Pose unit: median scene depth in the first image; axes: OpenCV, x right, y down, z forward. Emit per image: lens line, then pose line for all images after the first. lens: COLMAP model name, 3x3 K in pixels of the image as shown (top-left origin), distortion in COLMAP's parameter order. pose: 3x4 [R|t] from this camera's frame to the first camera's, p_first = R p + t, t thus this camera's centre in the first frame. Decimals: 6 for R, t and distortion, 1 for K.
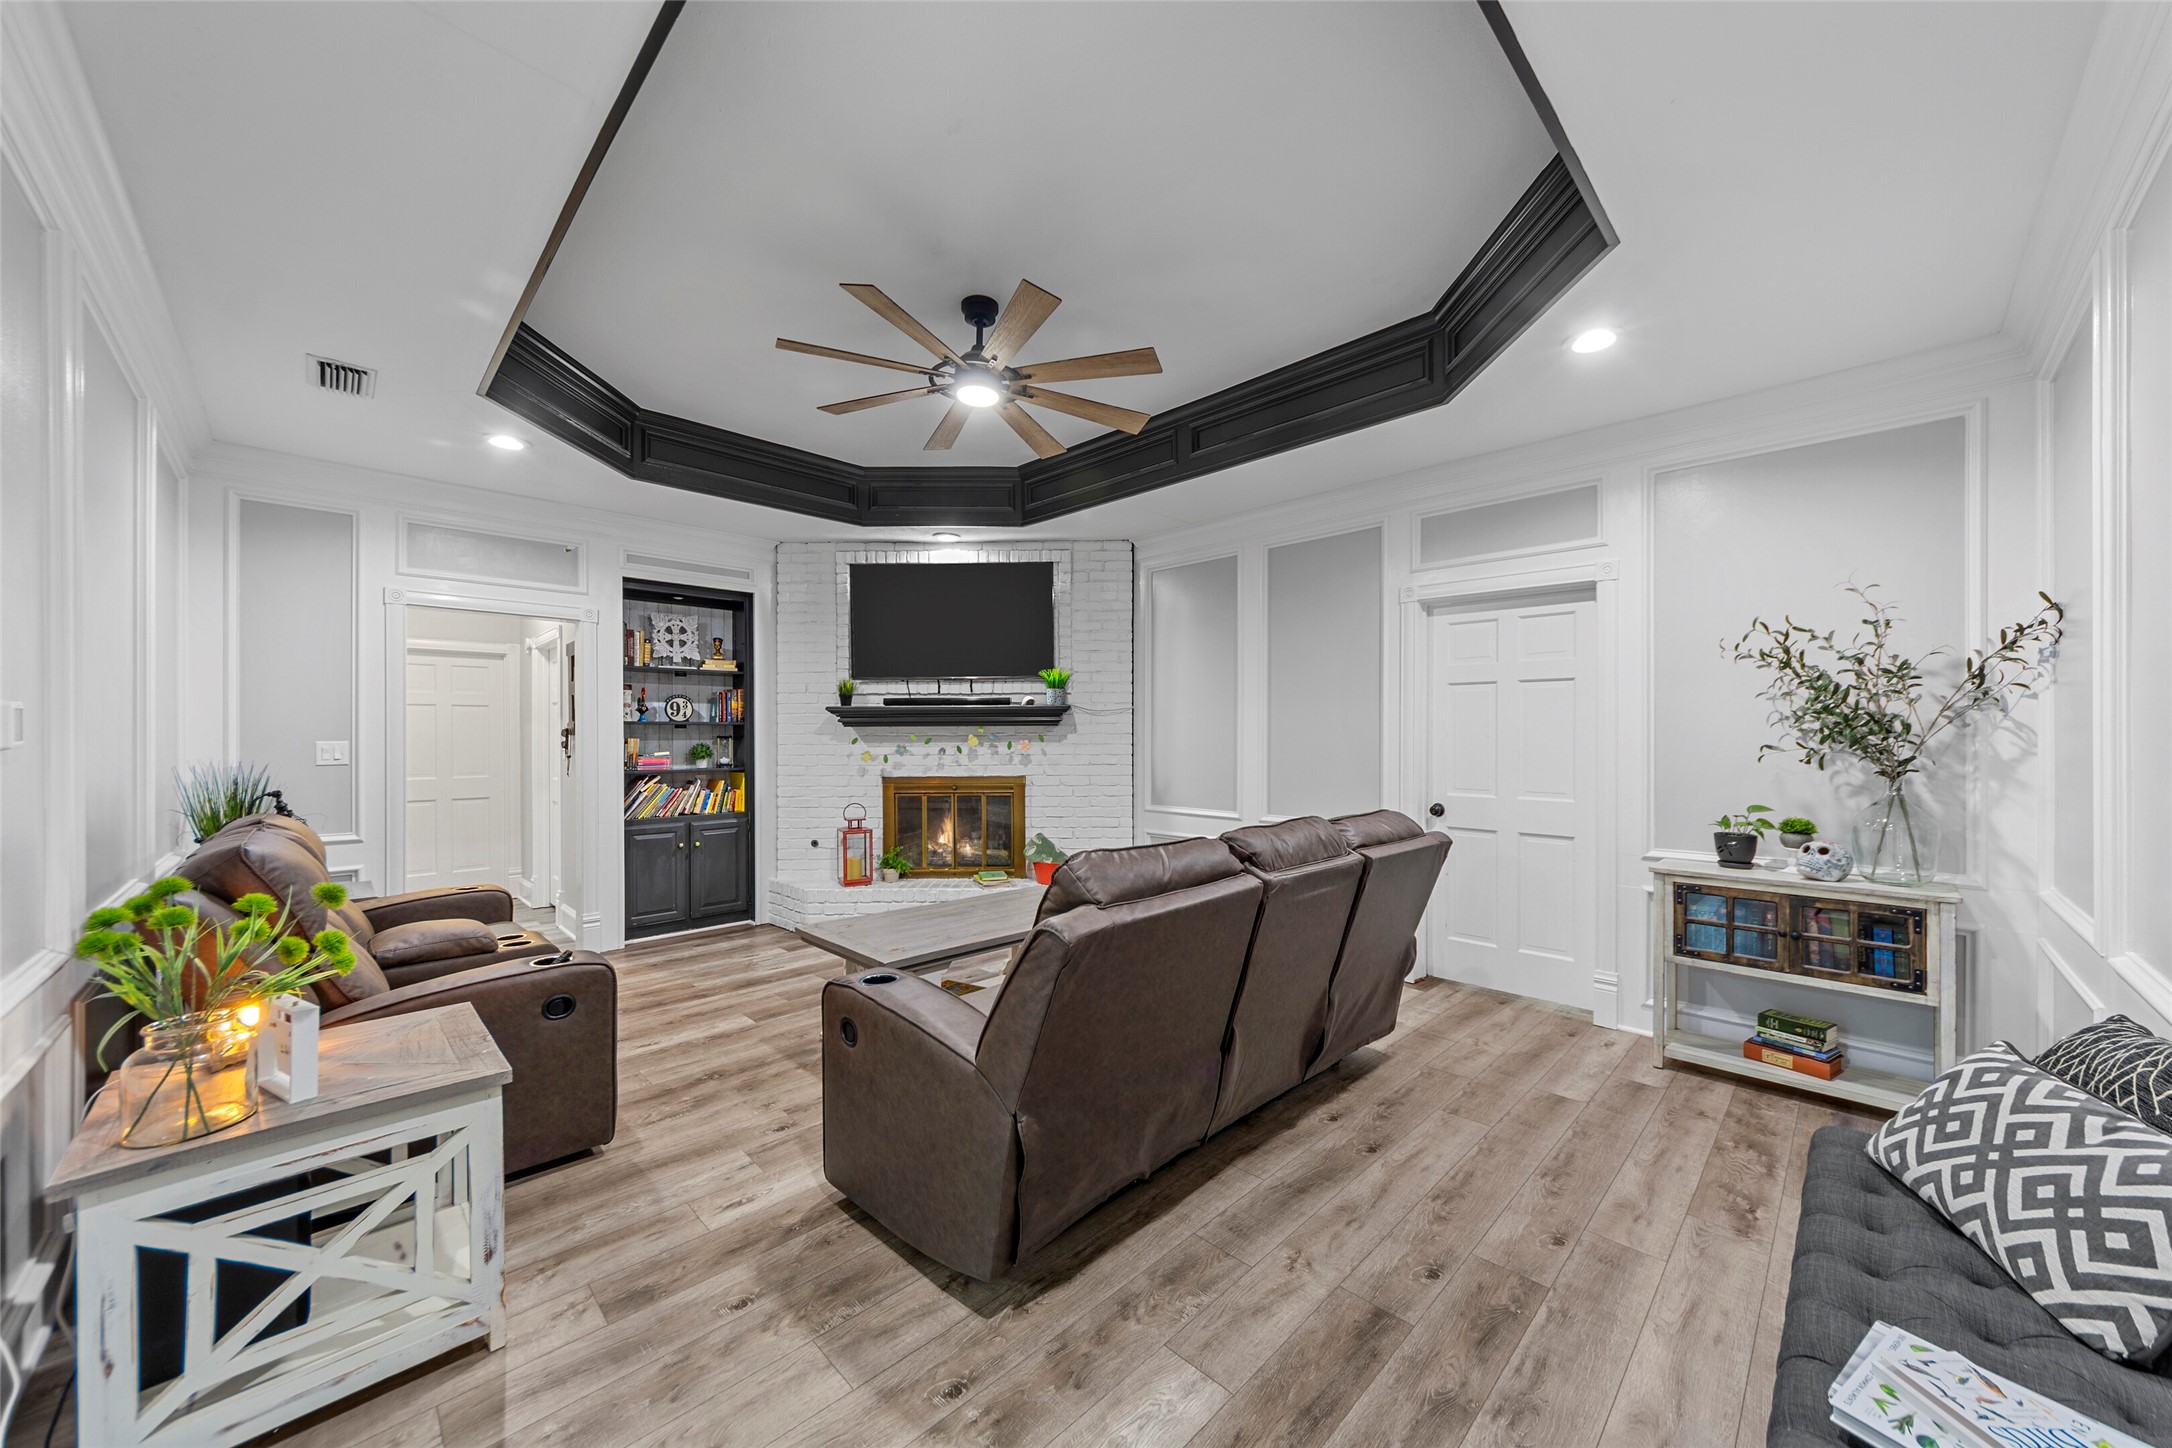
lens RADIAL K [[766.0, 0, 1087.9], [0, 766.0, 744.2], [0, 0, 1]] dist [-0.001266, -0.000080]
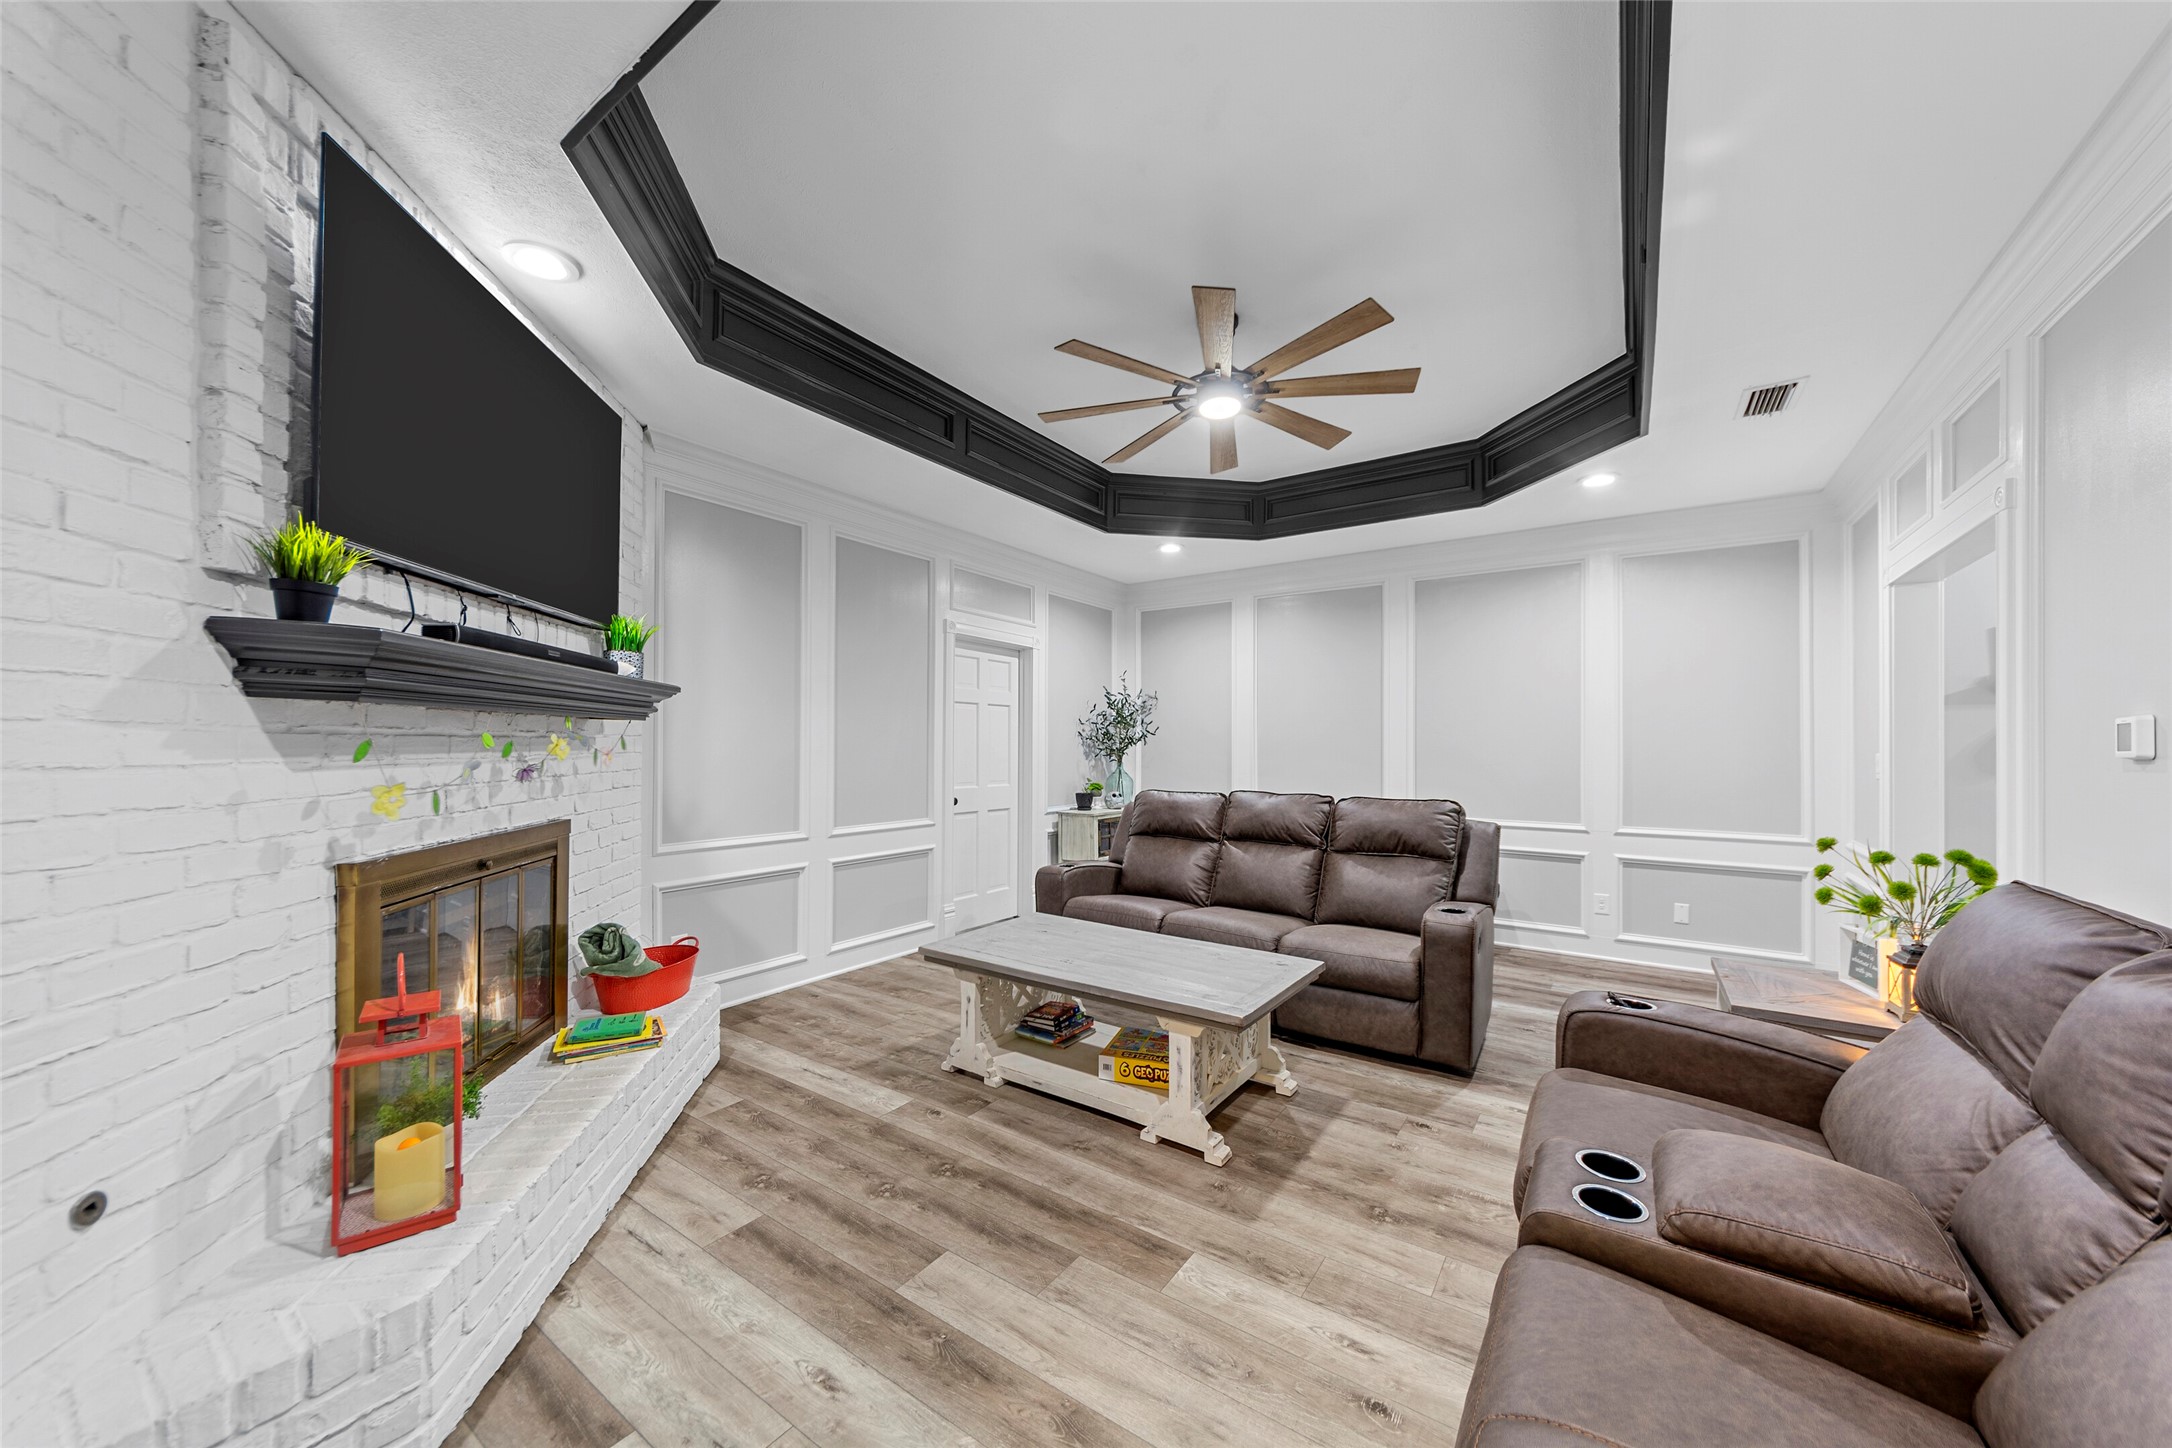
lens RADIAL K [[766.0, 0, 1087.9], [0, 766.0, 744.2], [0, 0, 1]] dist [-0.001266, -0.000080]
pose [[-0.189991, -0.008673, 0.981747, -0.646582], [-0.019365, 0.999800, 0.005085, -0.014787], [-0.981595, -0.018045, -0.190121, 0.783018]]
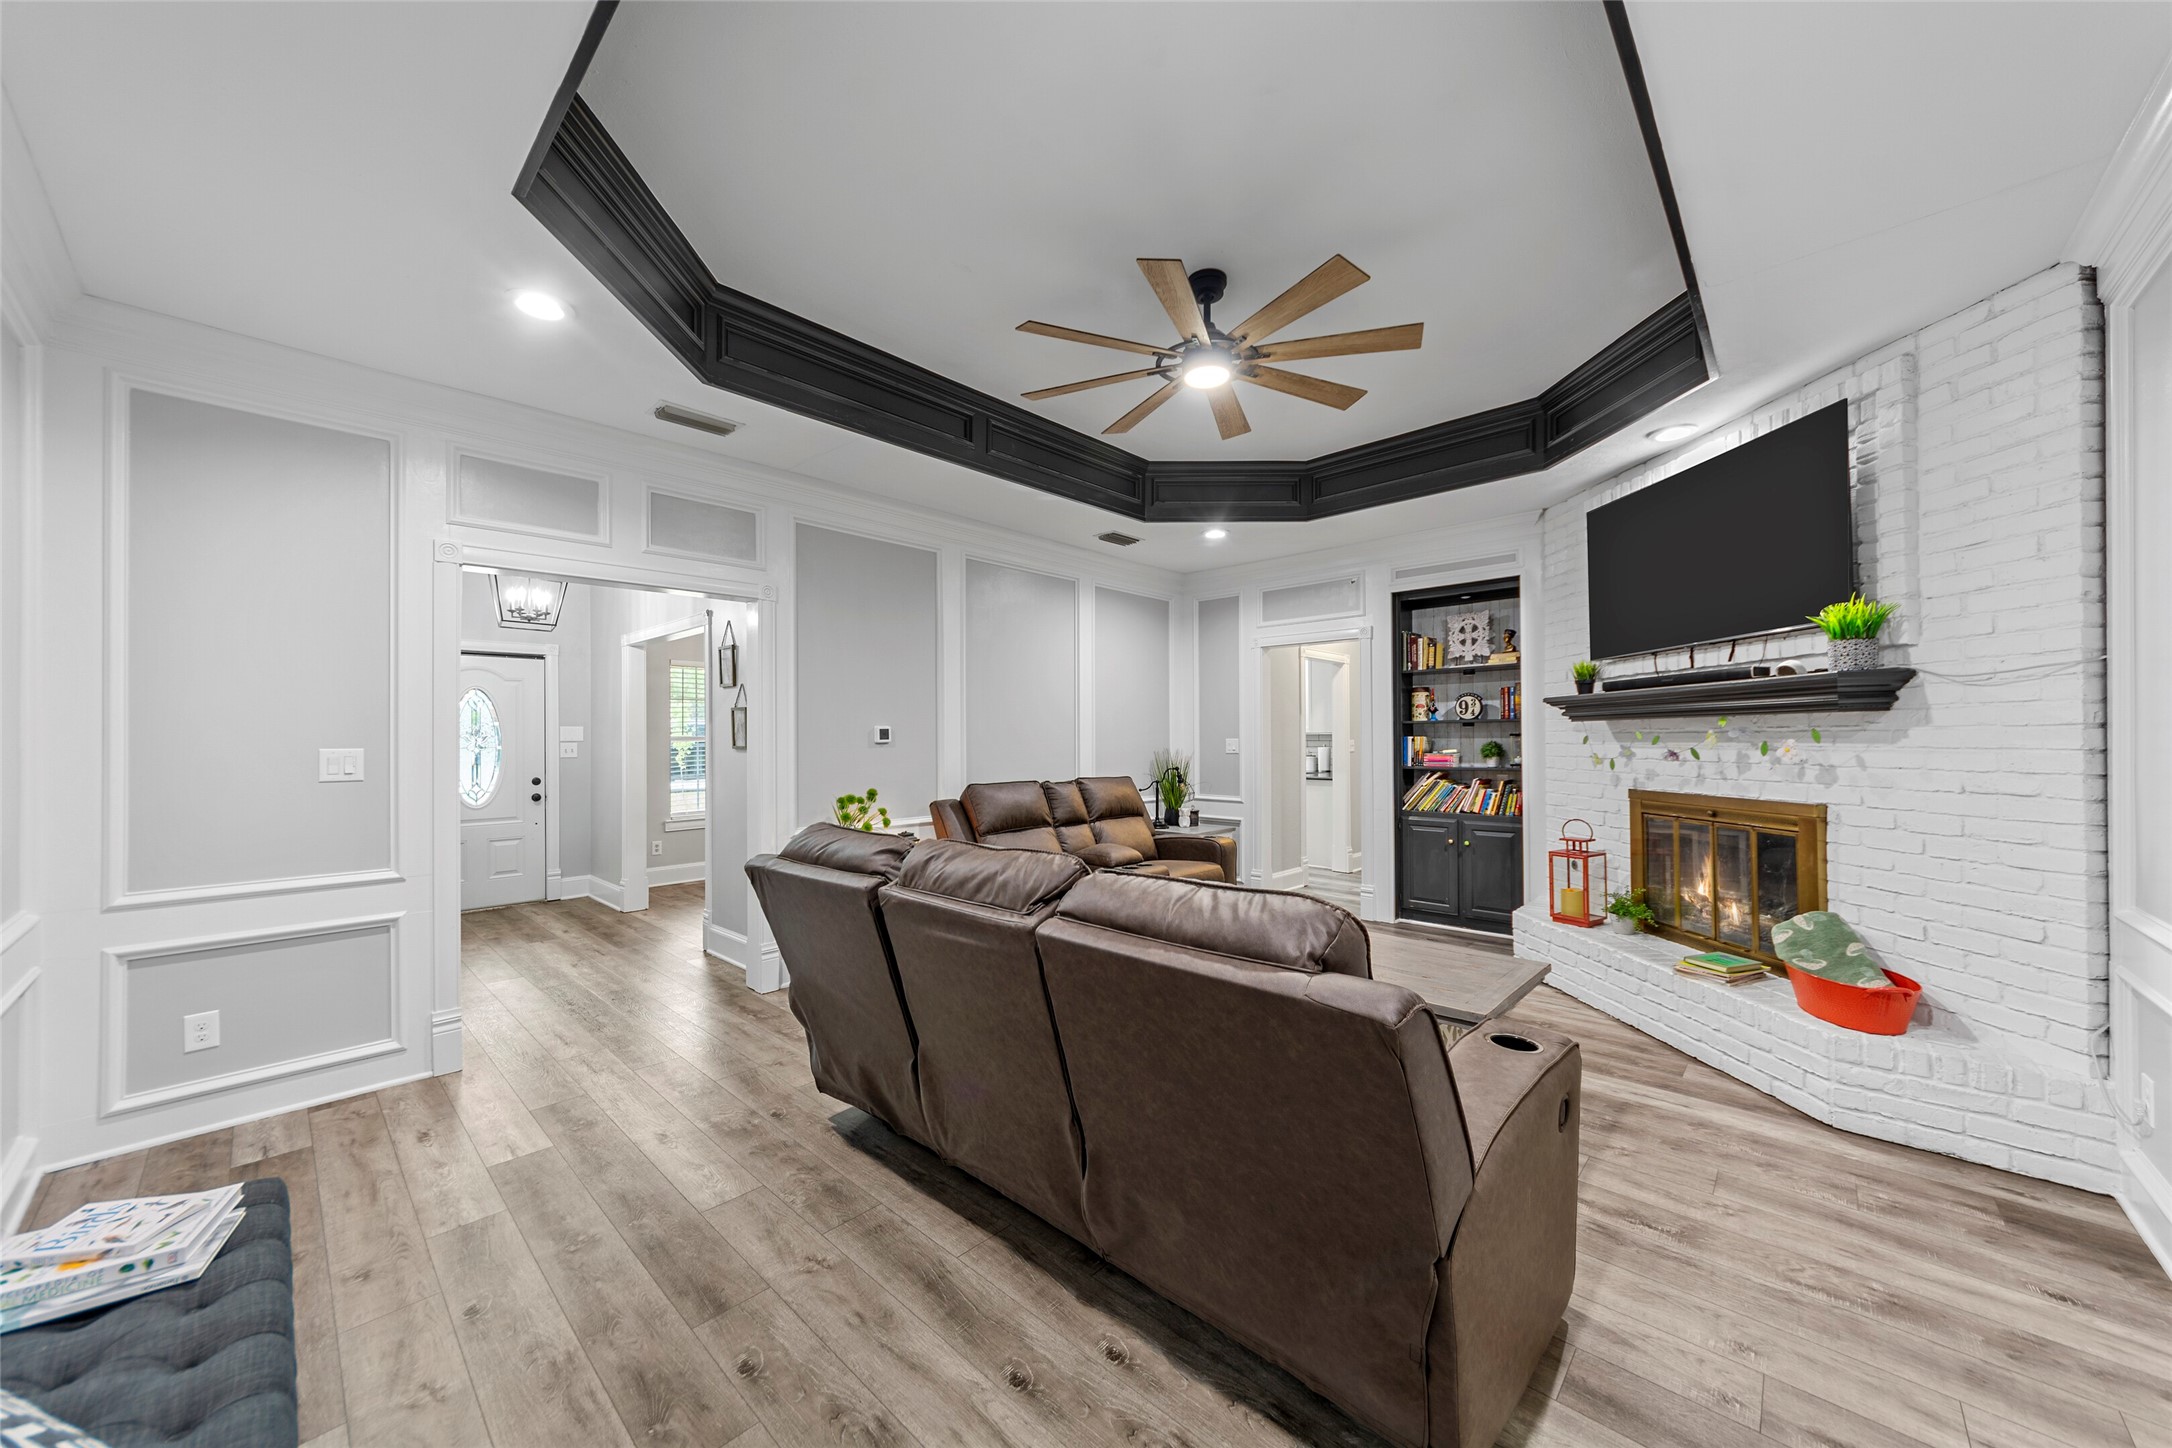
lens RADIAL K [[766.0, 0, 1087.9], [0, 766.0, 744.2], [0, 0, 1]] dist [-0.001266, -0.000080]
pose [[0.050997, 0.009316, -0.998655, 0.448436], [-0.003675, 0.999951, 0.009141, -0.004728], [0.998692, 0.003204, 0.051028, 0.454507]]
